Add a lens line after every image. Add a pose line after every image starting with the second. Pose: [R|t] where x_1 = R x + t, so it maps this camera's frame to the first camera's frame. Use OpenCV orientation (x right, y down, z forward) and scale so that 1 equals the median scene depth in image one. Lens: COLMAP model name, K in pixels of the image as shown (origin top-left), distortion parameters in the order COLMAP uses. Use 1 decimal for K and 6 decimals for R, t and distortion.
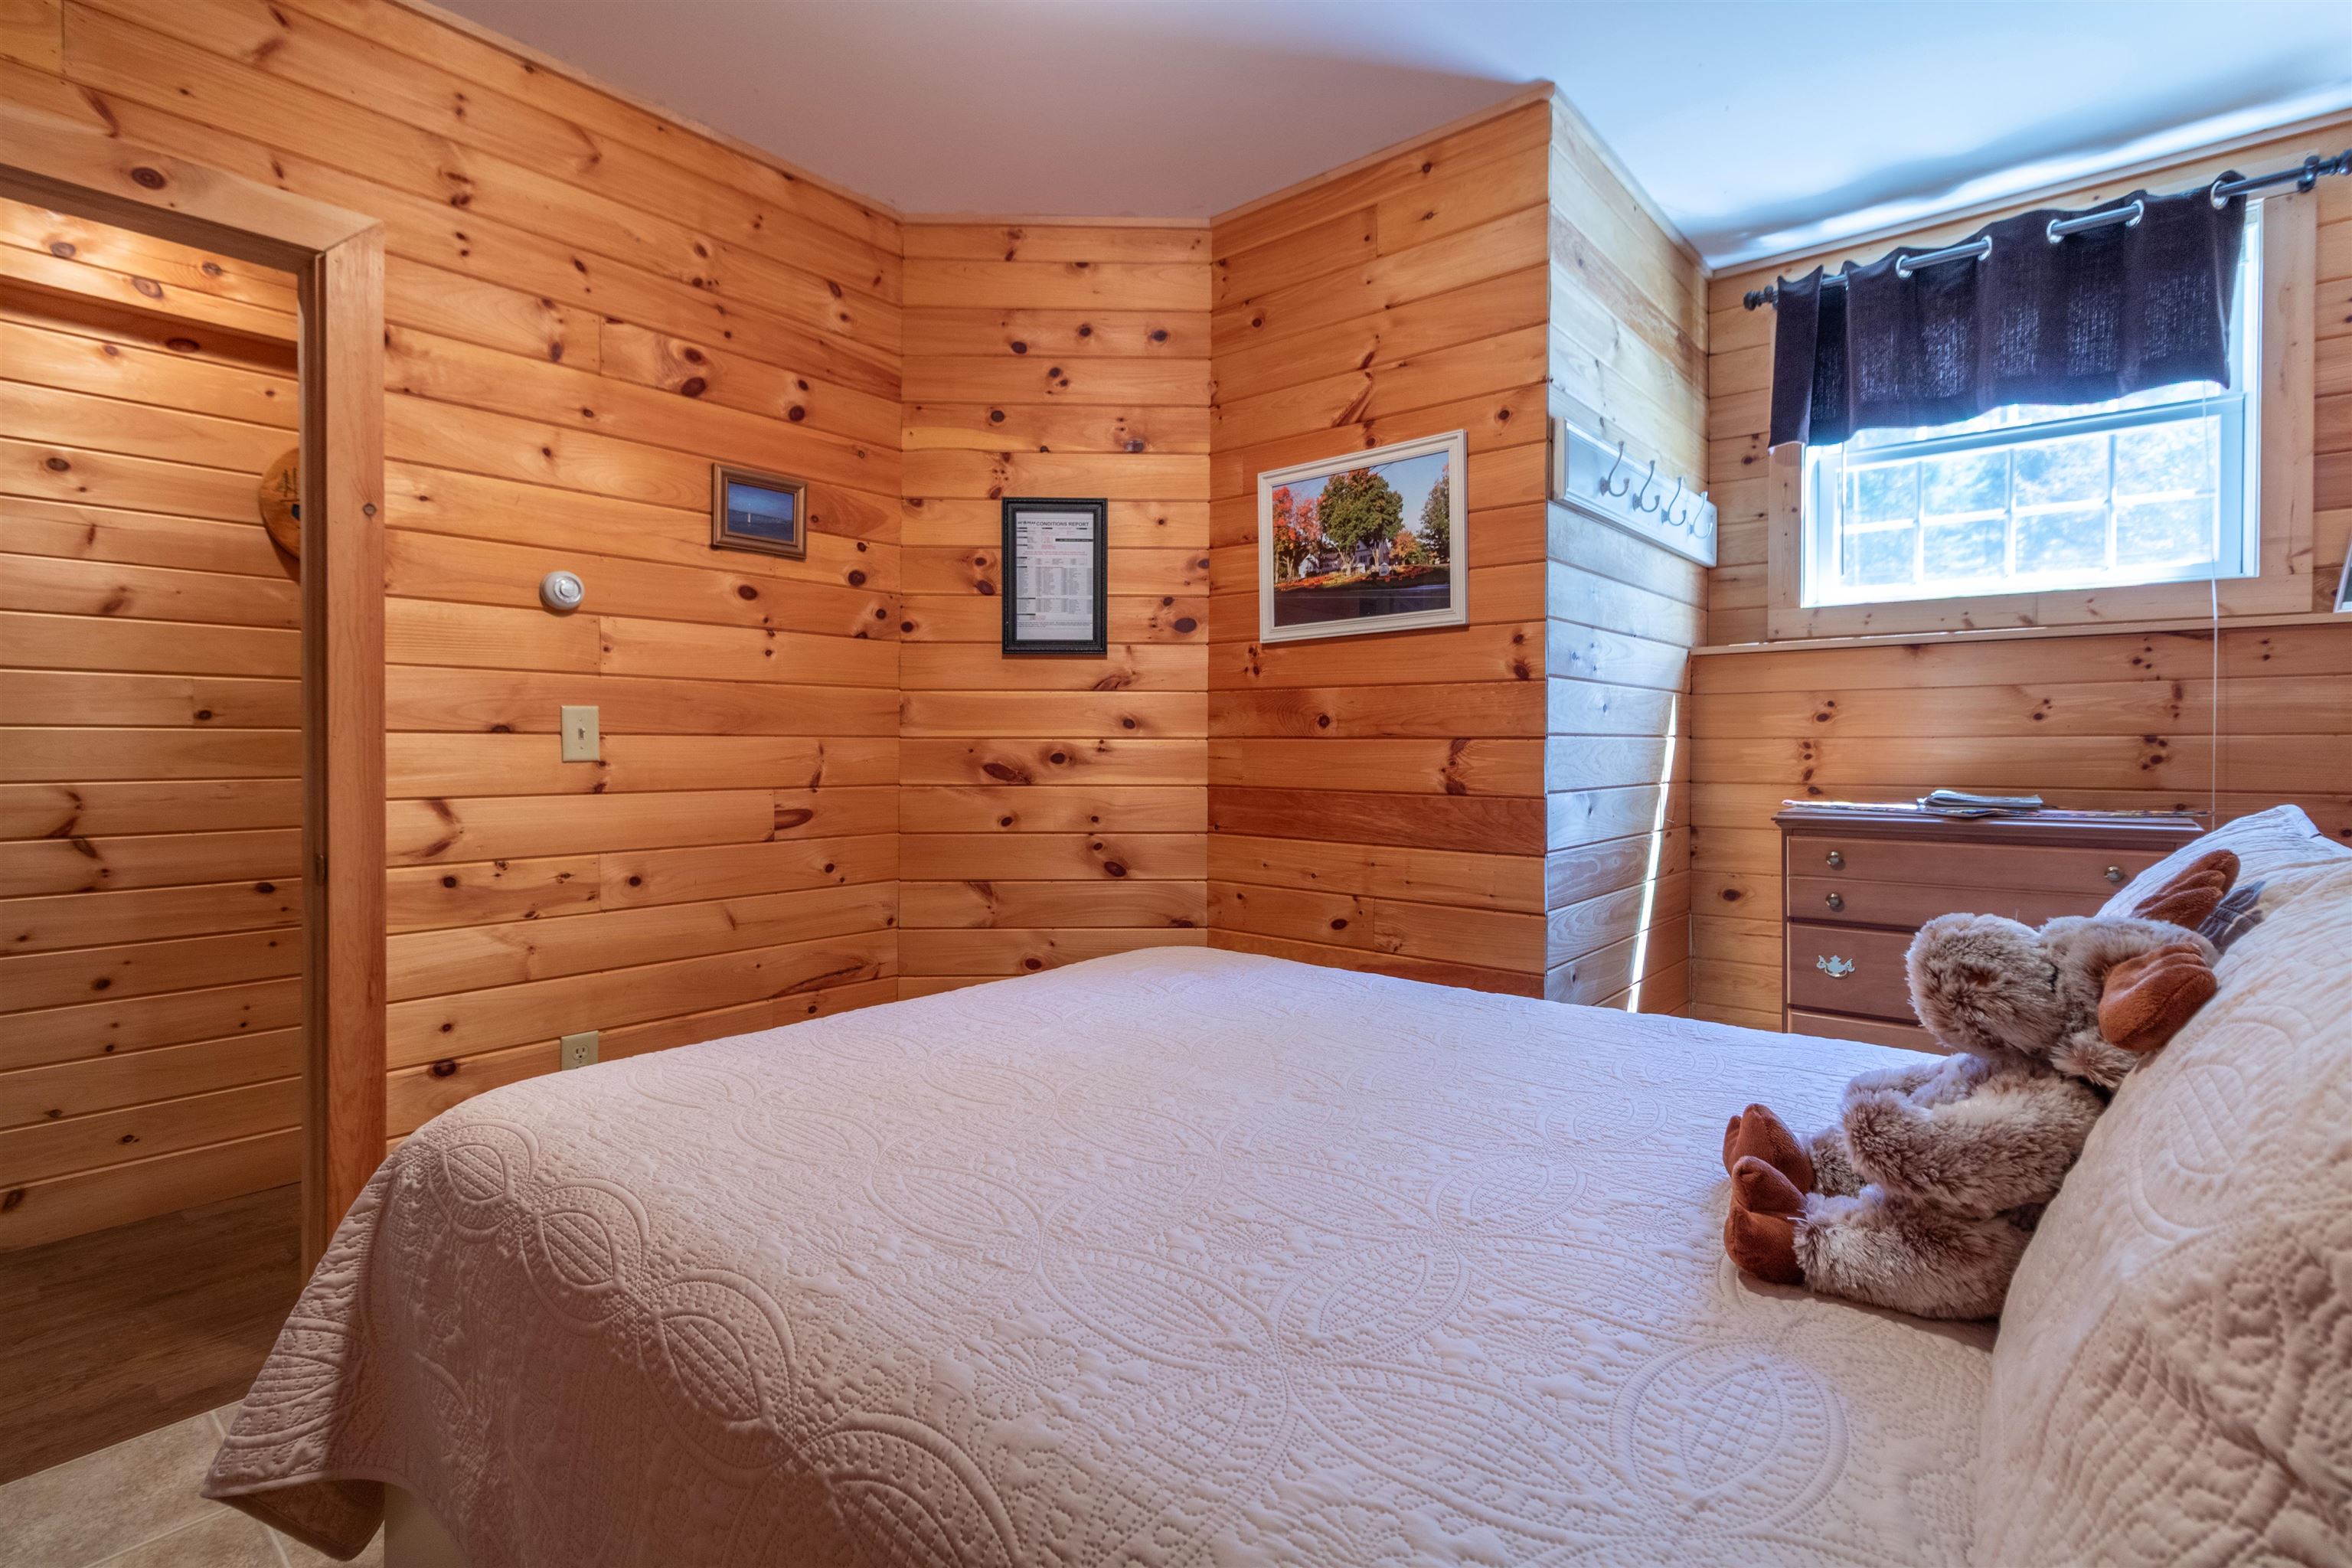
lens RADIAL K [[1107.1, 0, 1186.9], [0, 1107.1, 766.2], [0, 0, 1]] dist [0.002107, 0.001377]
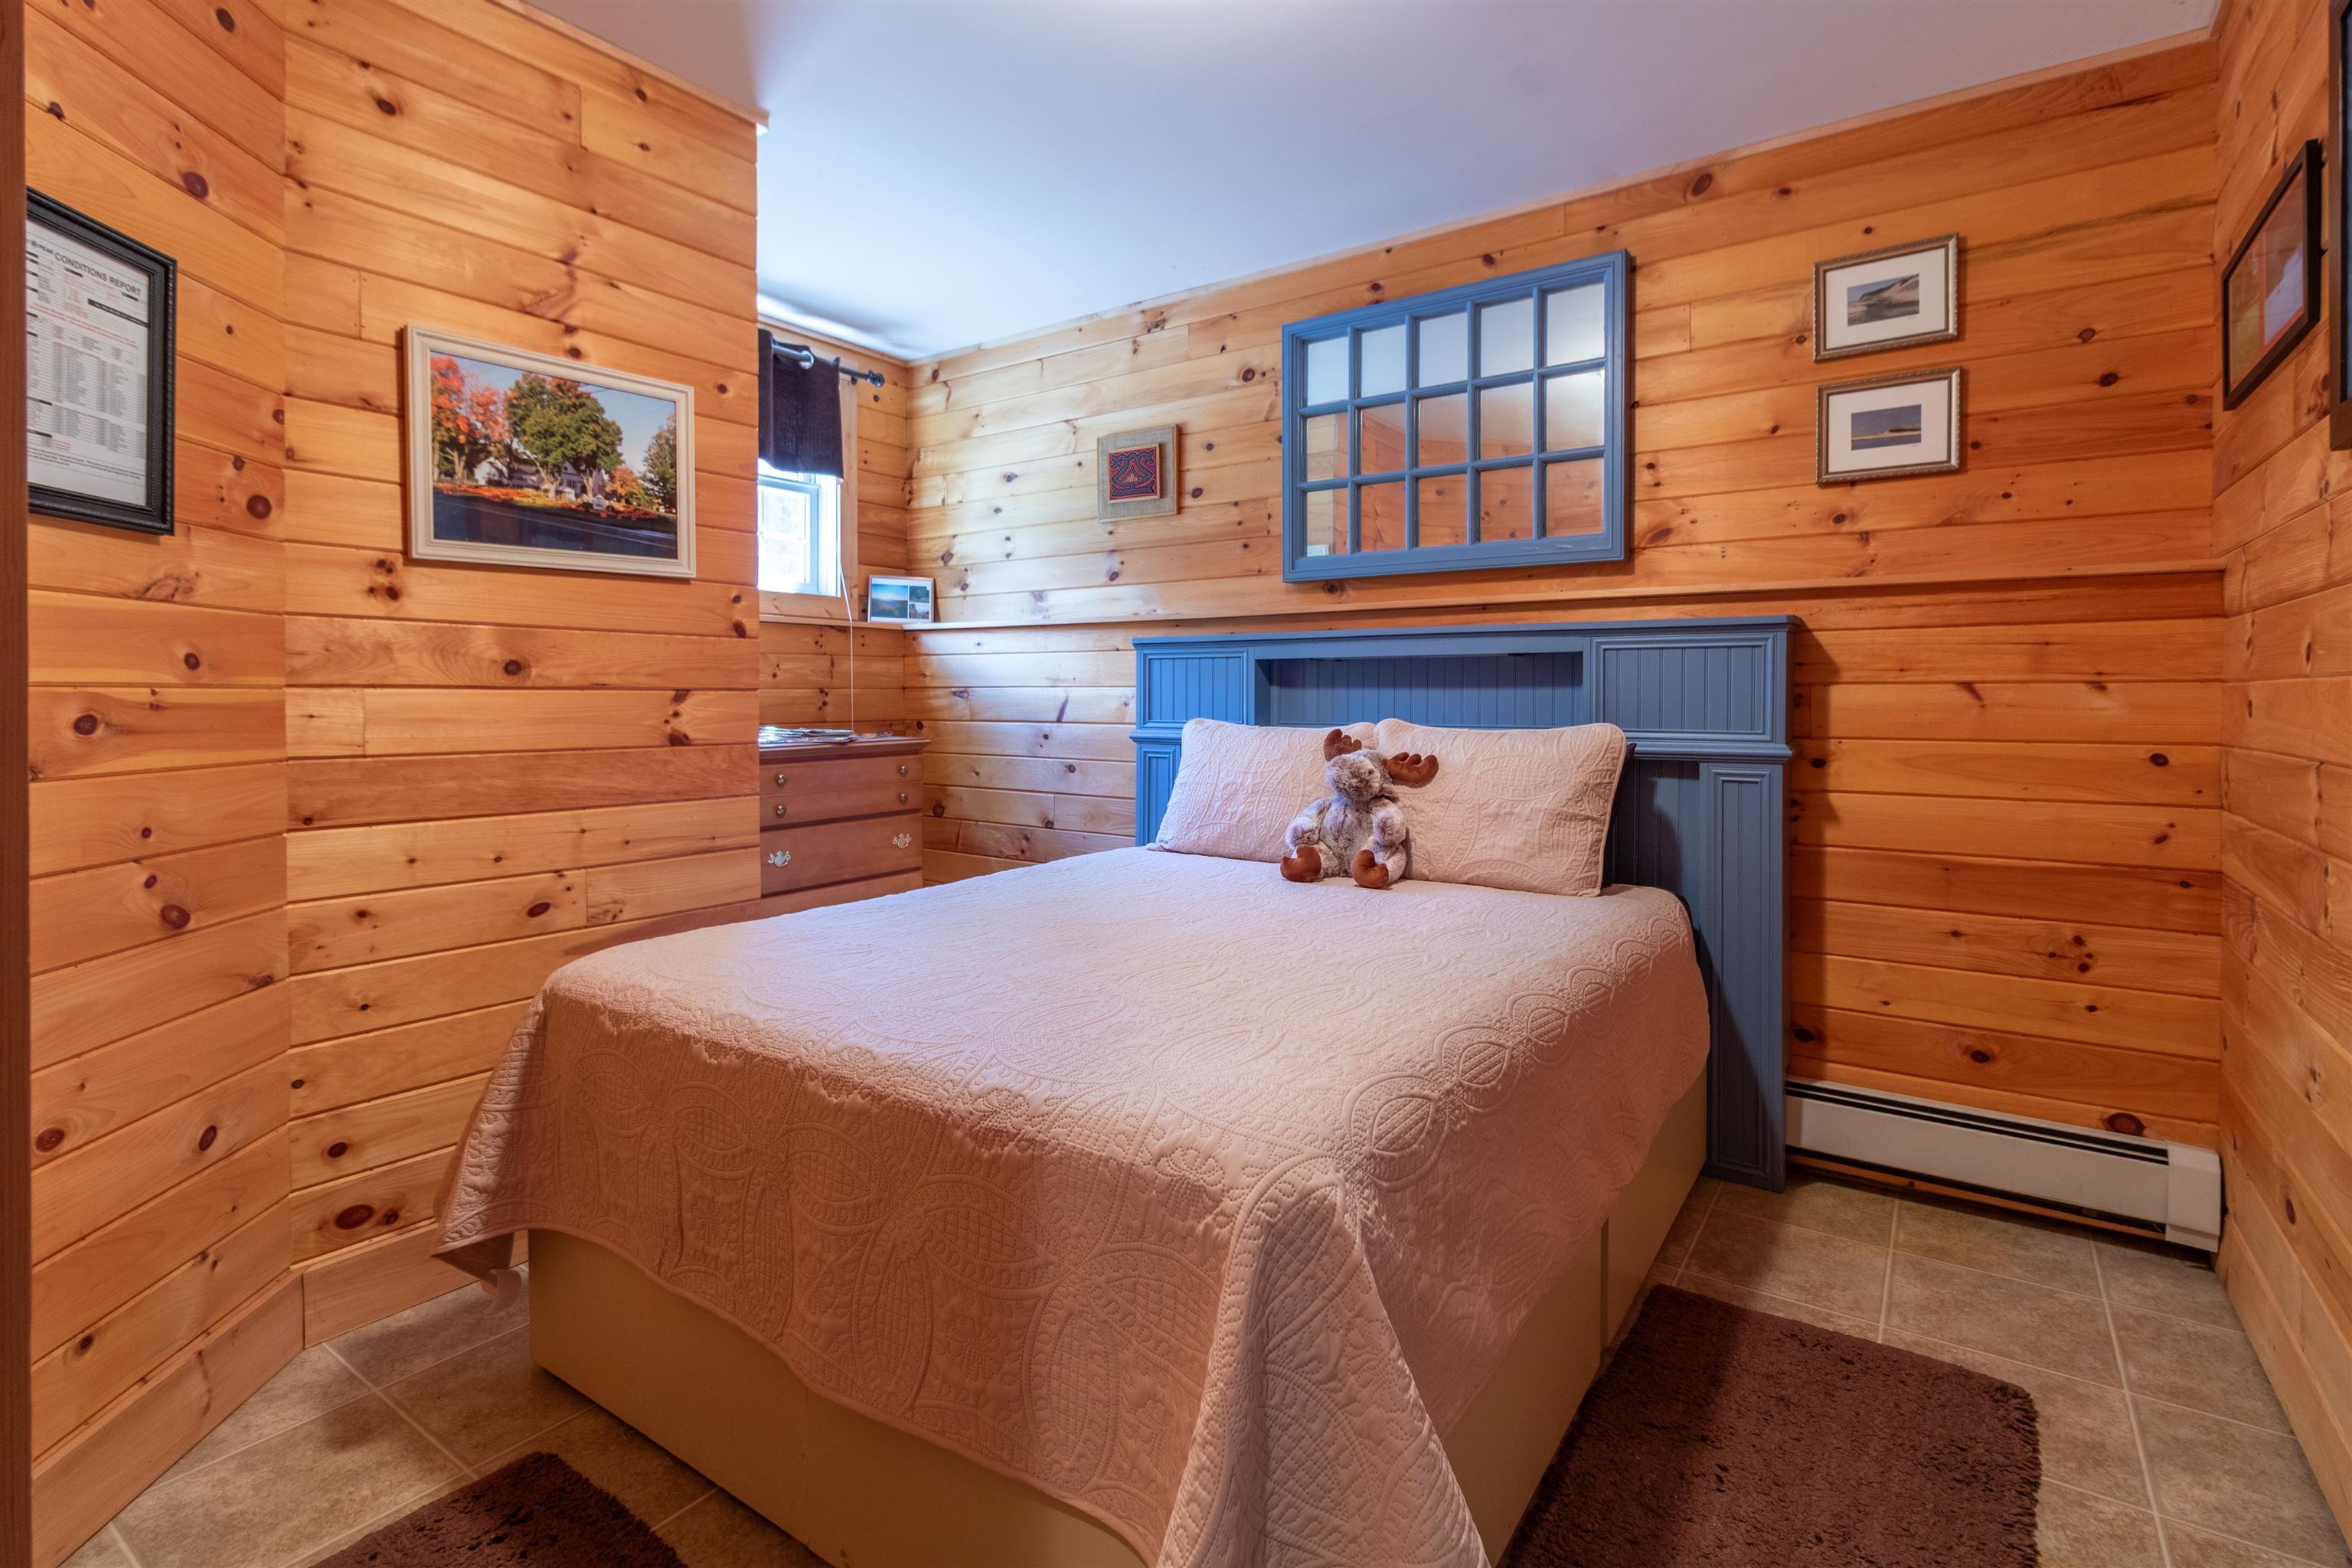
lens RADIAL K [[1098.5, 0, 1177.4], [0, 1098.5, 725.6], [0, 0, 1]] dist [0.001613, 0.000902]
pose [[-0.085641, -0.030072, 0.995872, -0.743507], [0.019994, 0.999291, 0.031894, -0.014105], [-0.996125, 0.022643, -0.084979, 0.593680]]
